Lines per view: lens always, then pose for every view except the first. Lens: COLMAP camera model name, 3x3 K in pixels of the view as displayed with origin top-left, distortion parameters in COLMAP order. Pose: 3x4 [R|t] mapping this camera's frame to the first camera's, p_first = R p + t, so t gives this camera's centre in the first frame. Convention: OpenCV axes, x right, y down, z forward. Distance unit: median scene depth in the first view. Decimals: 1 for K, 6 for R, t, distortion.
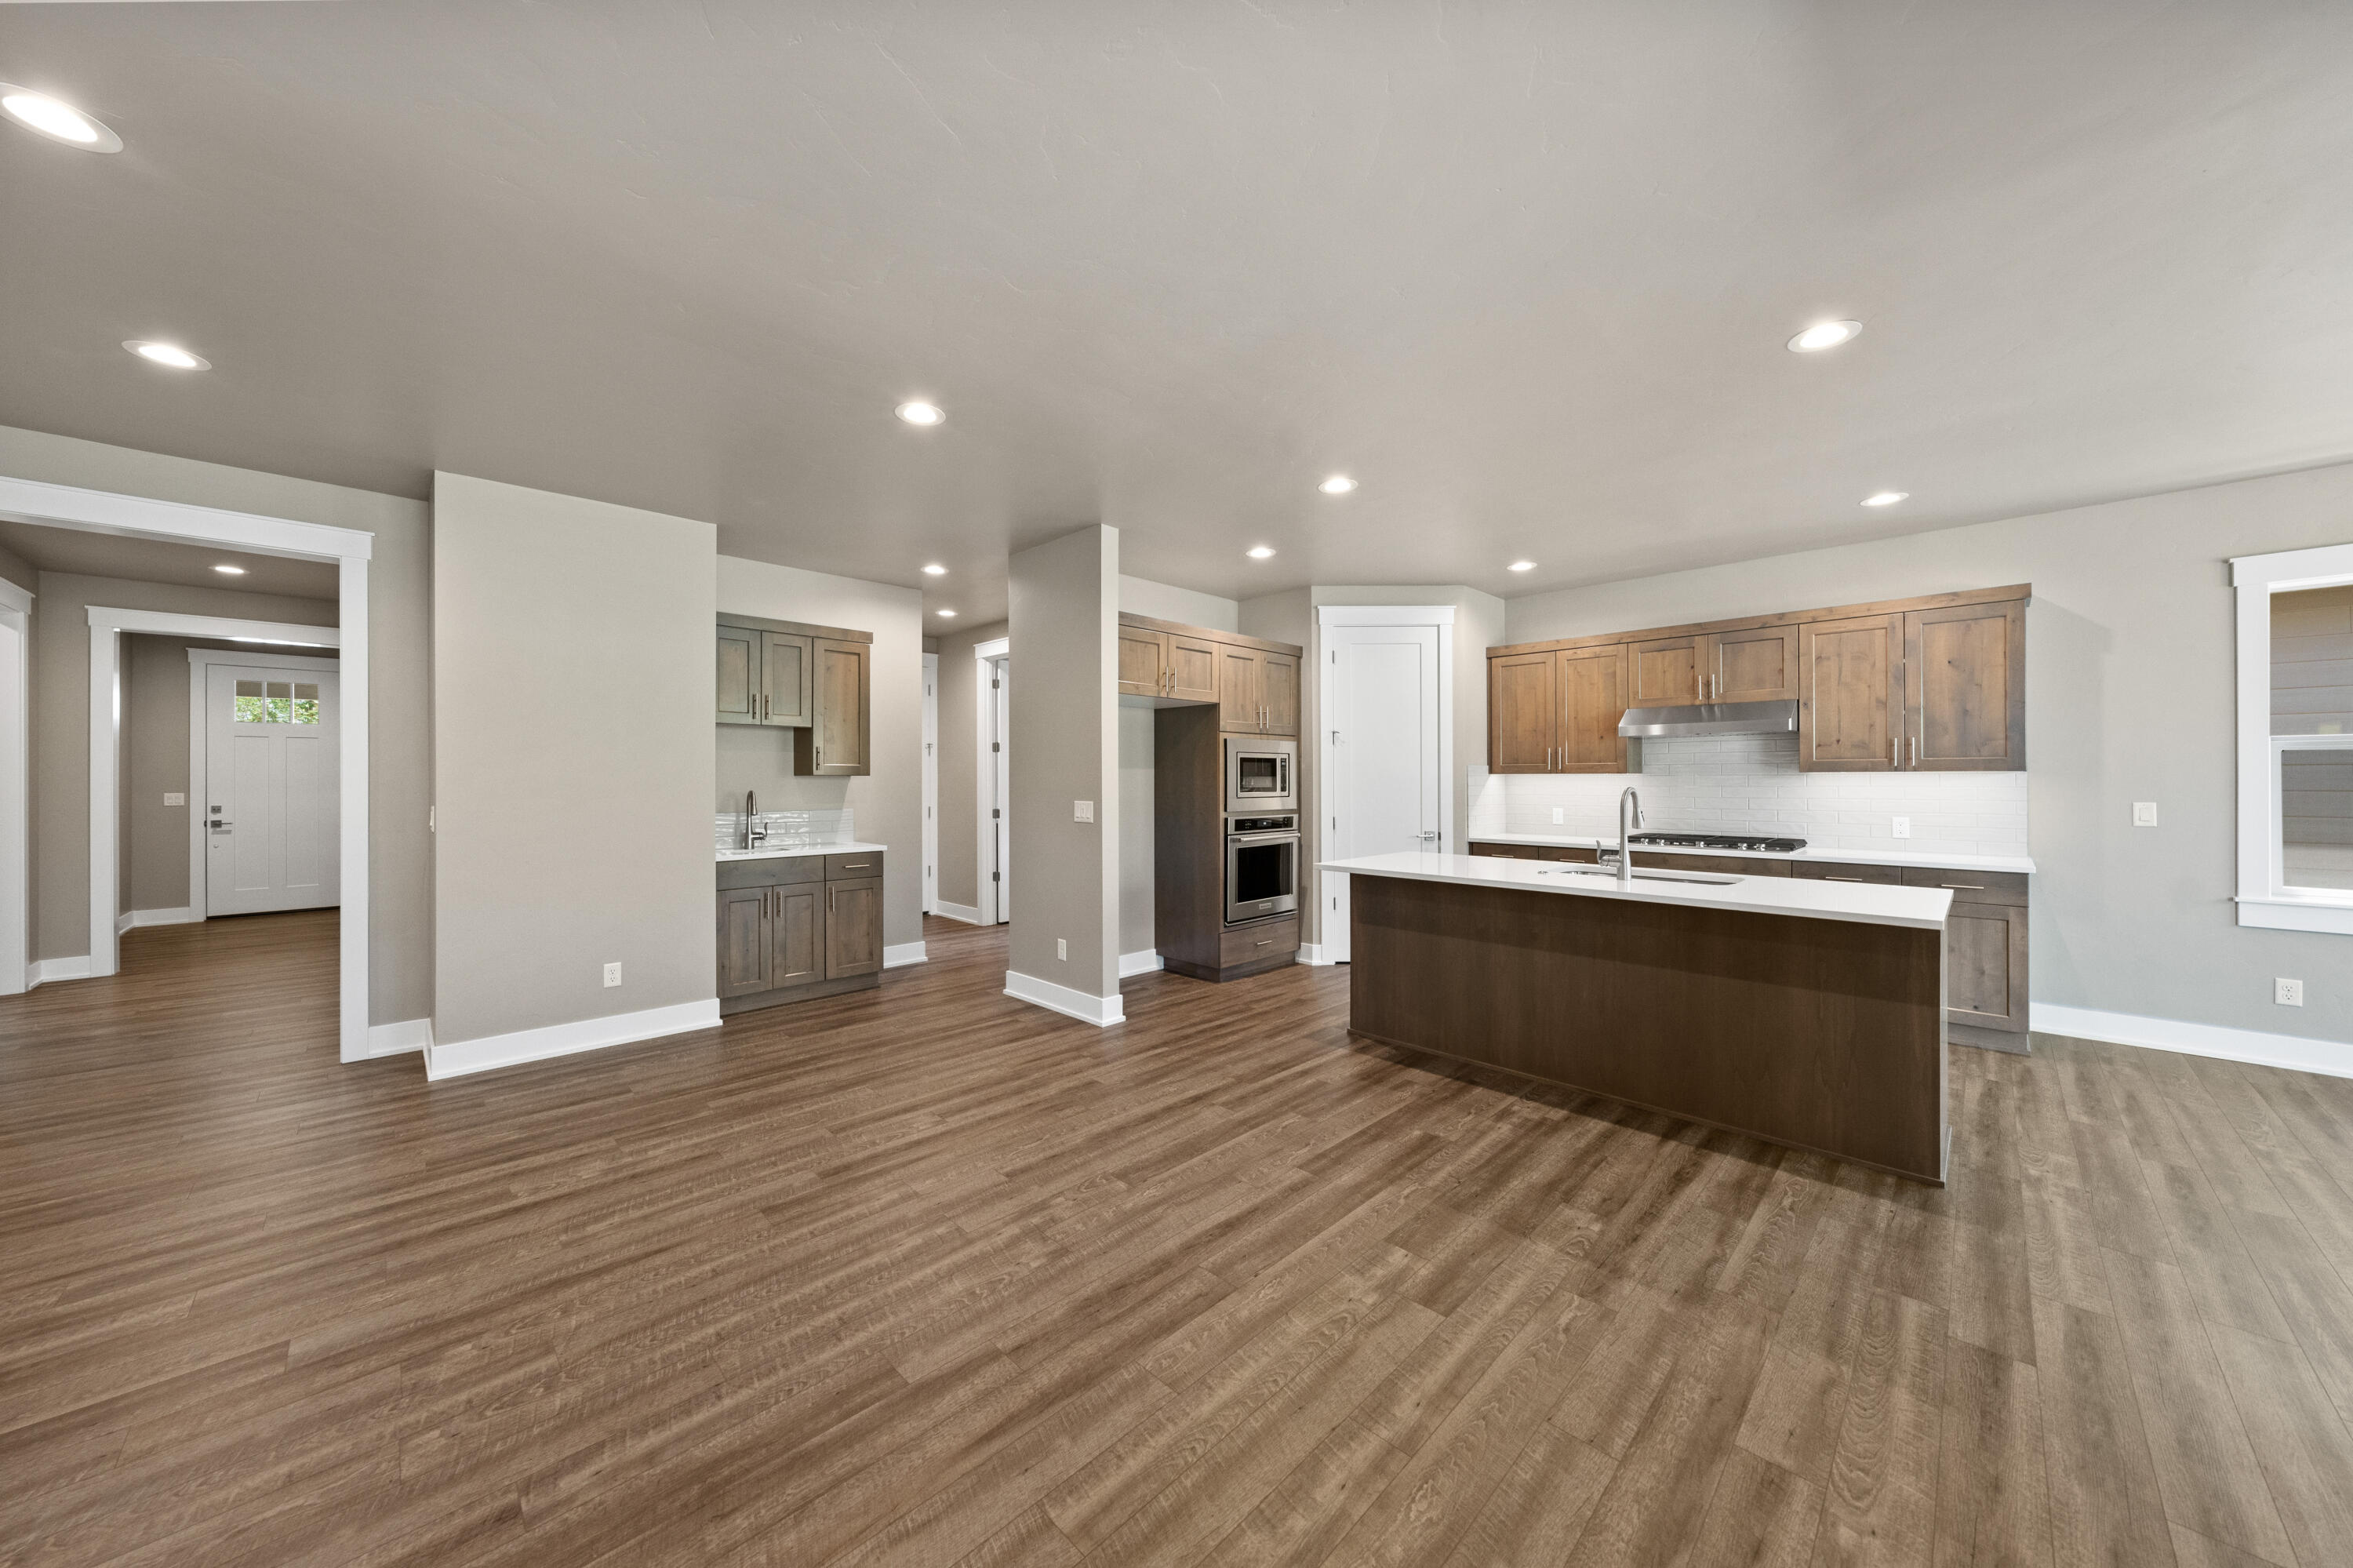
lens RADIAL K [[803.6, 0, 1171.7], [0, 803.6, 775.4], [0, 0, 1]] dist [-0.003904, 0.000685]
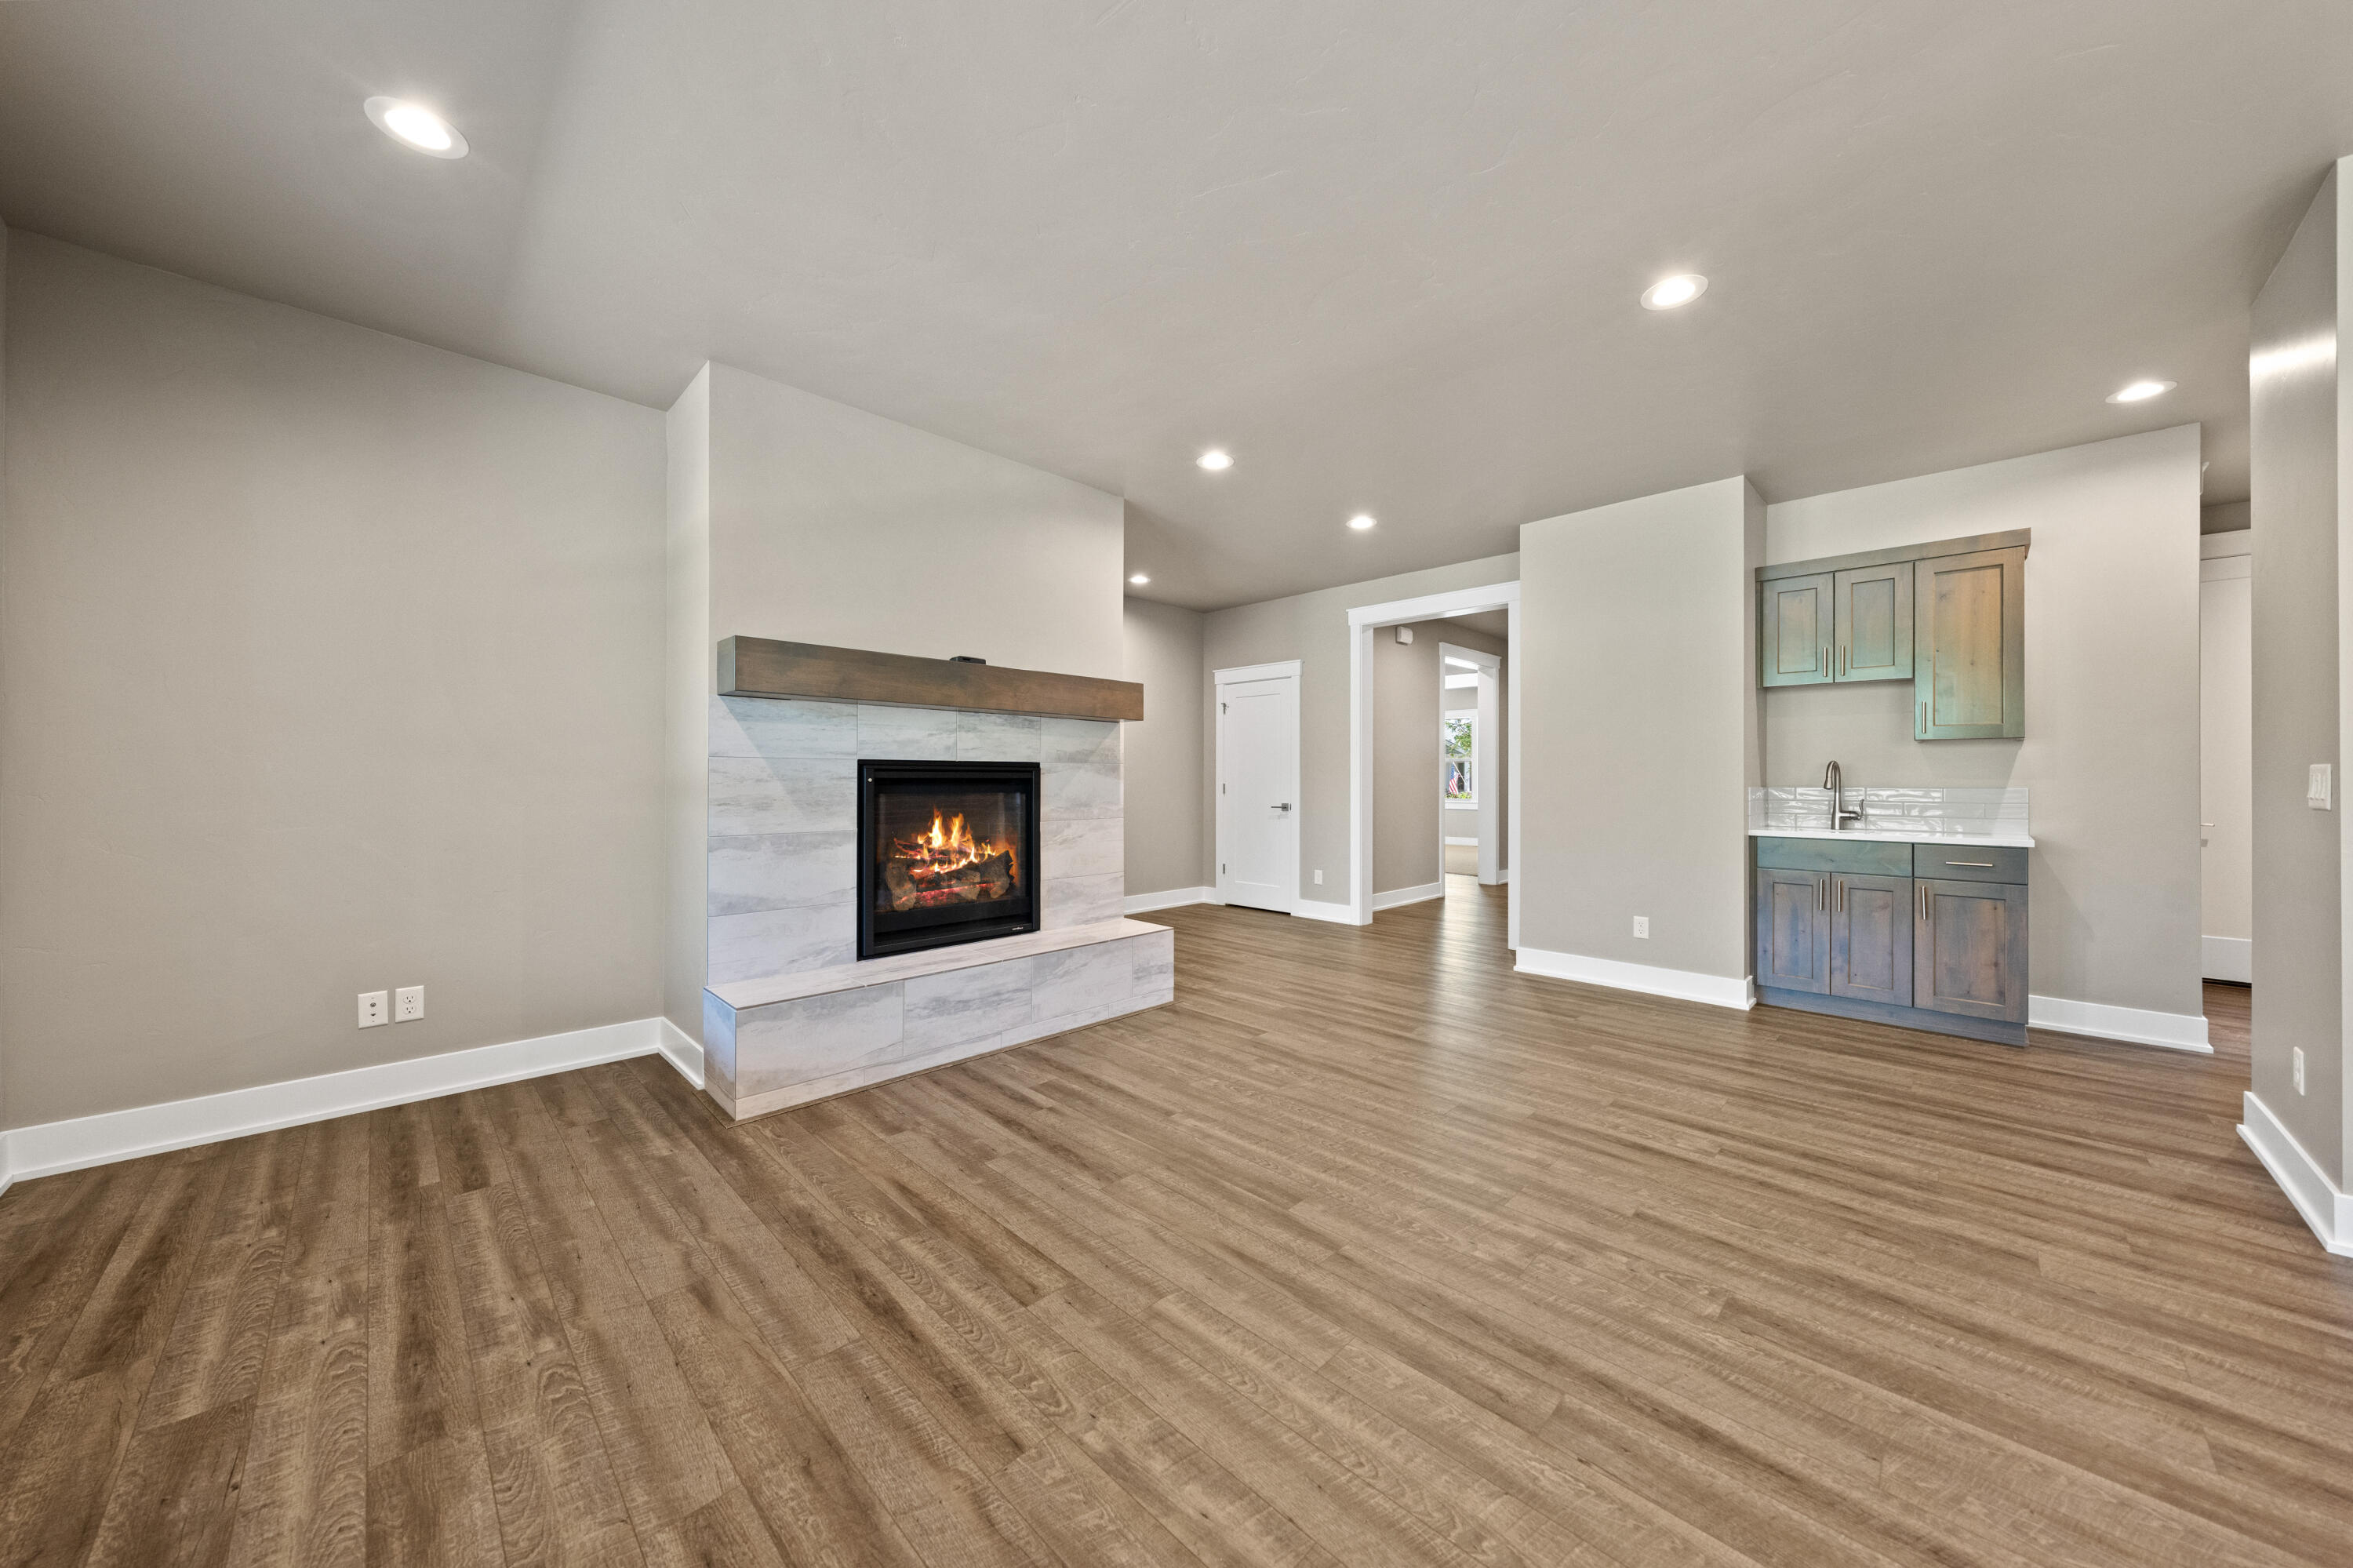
lens RADIAL K [[803.6, 0, 1177.9], [0, 803.6, 773.6], [0, 0, 1]] dist [-0.003904, 0.000685]
pose [[0.008981, -0.005459, -0.999945, 0.383986], [0.002238, 0.999983, -0.005439, 0.042613], [0.999957, -0.002189, 0.008993, 0.351692]]
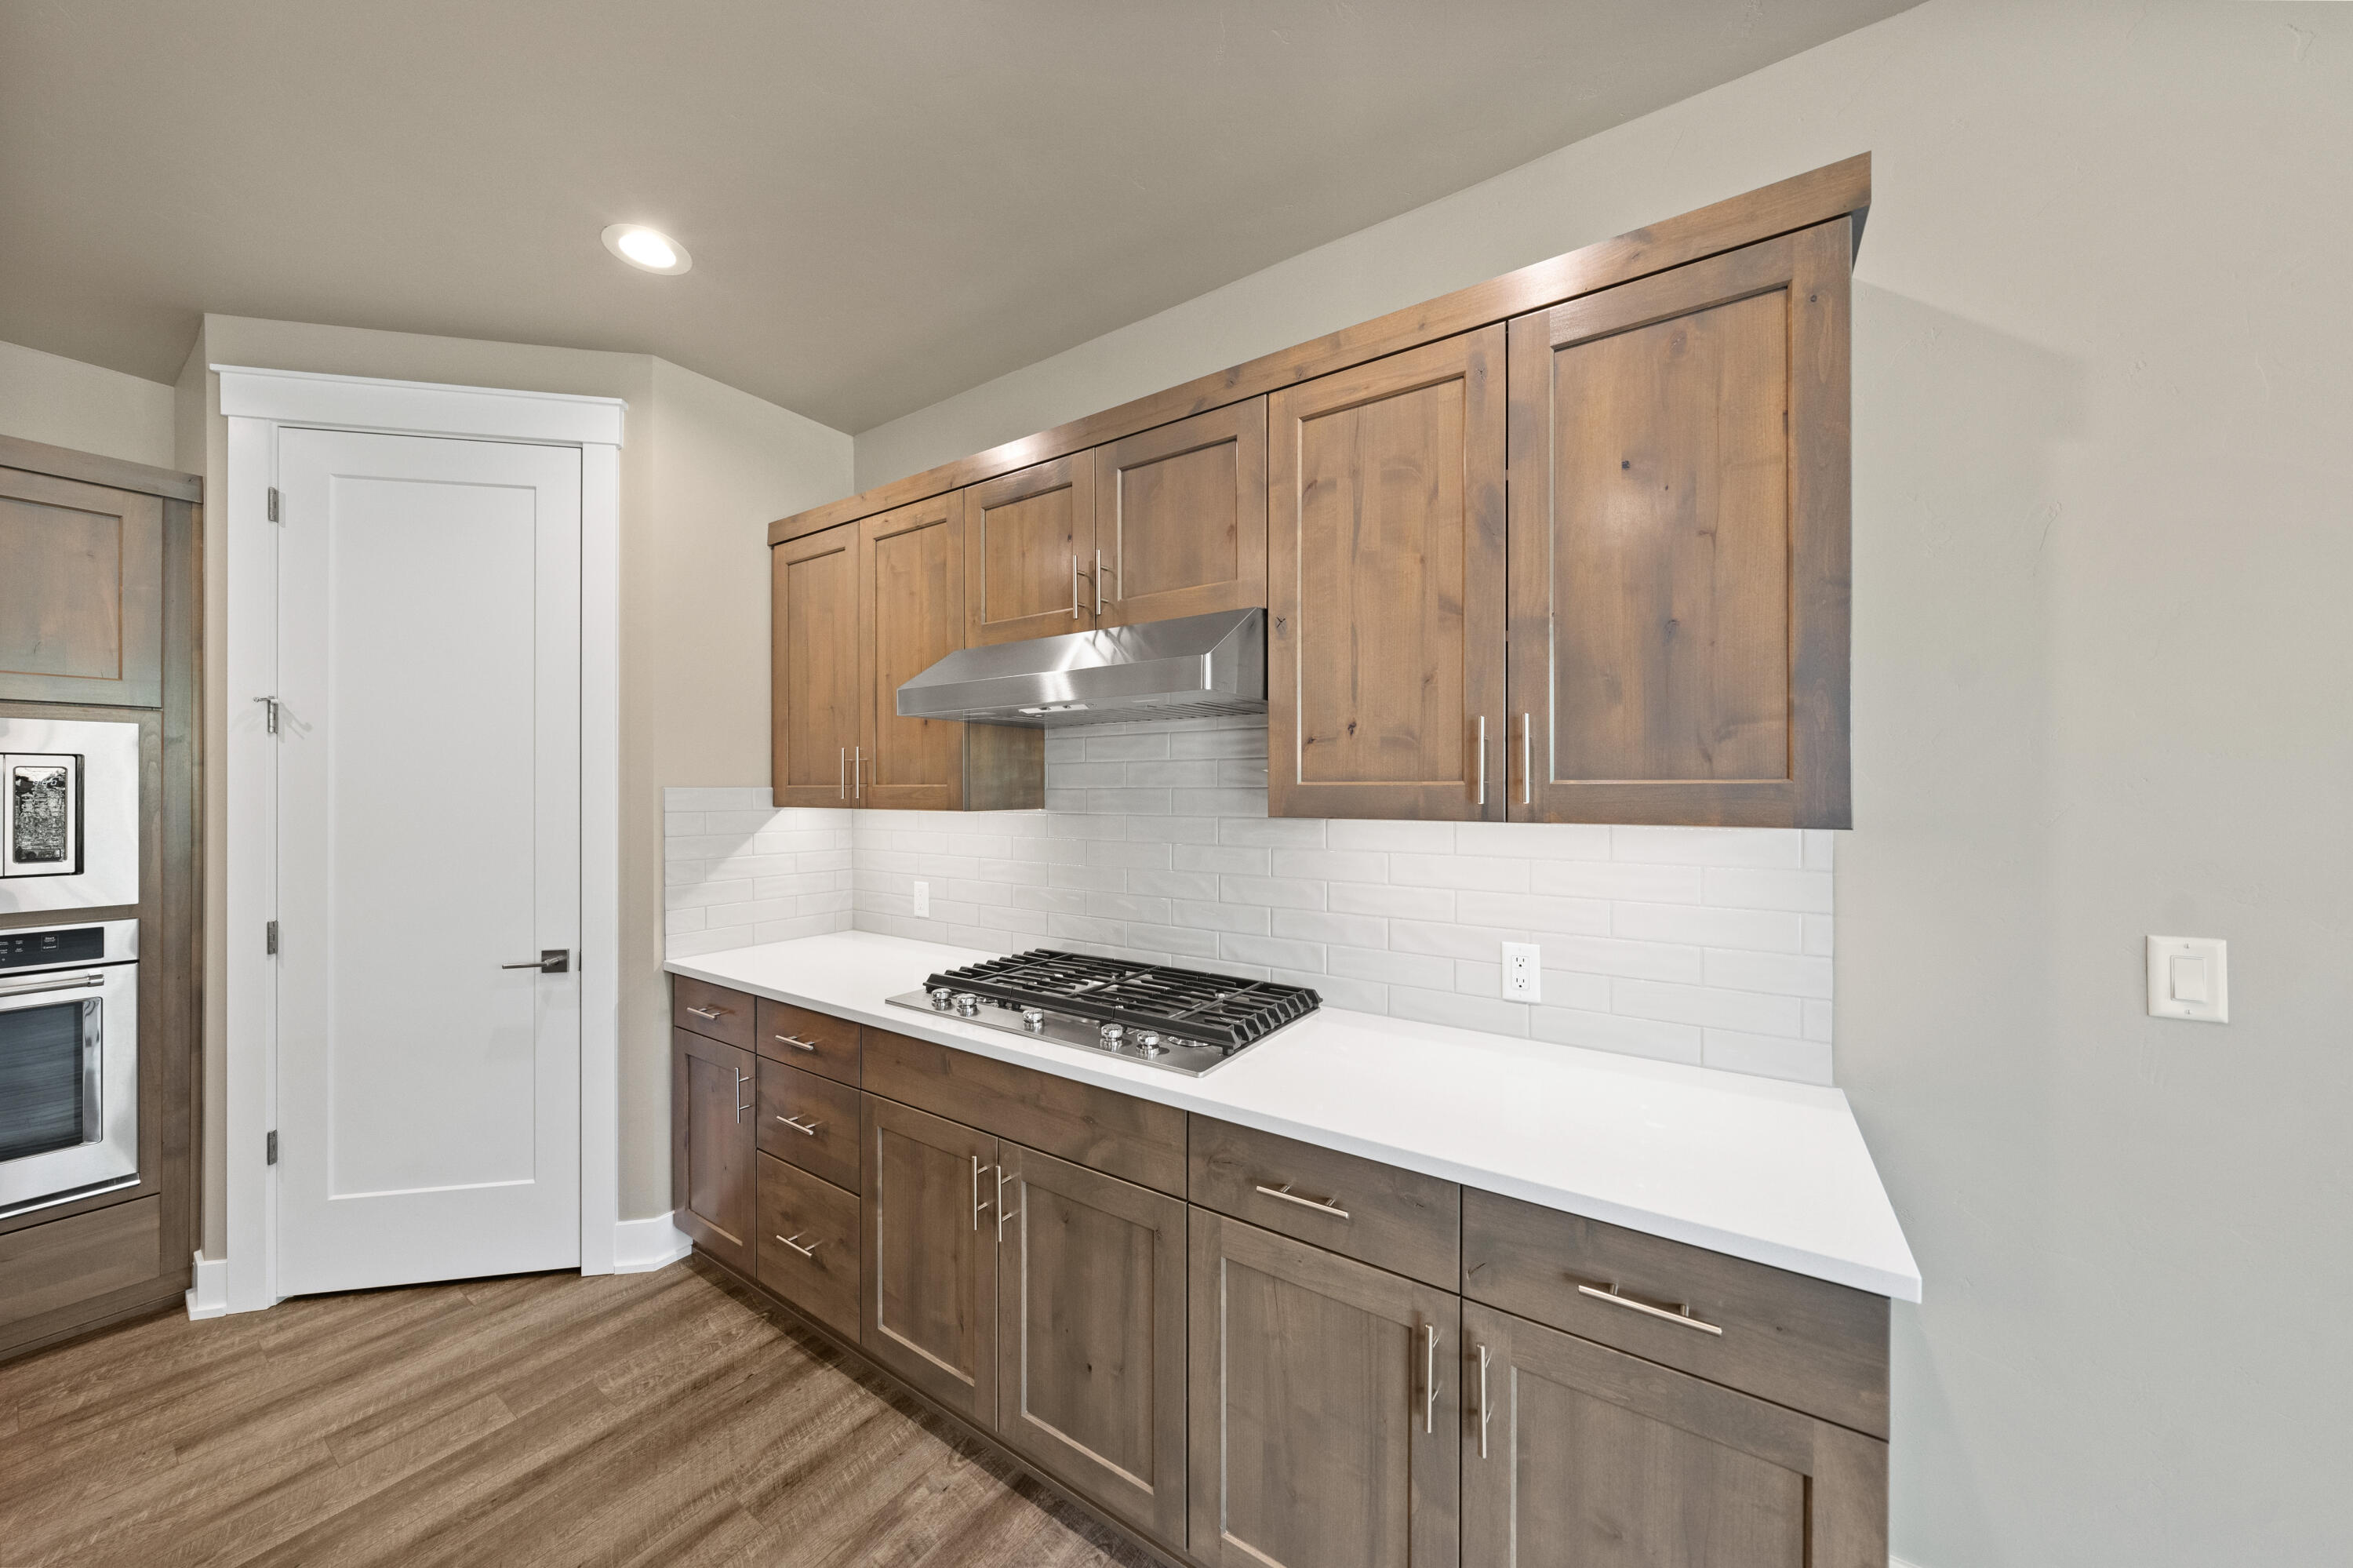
lens RADIAL K [[803.6, 0, 1170.1], [0, 803.6, 787.7], [0, 0, 1]] dist [-0.003904, 0.000685]
pose [[0.979756, 0.002723, 0.200177, 0.762612], [-0.003262, 0.999992, 0.002367, -0.020198], [-0.200168, -0.002972, 0.979757, 0.757727]]
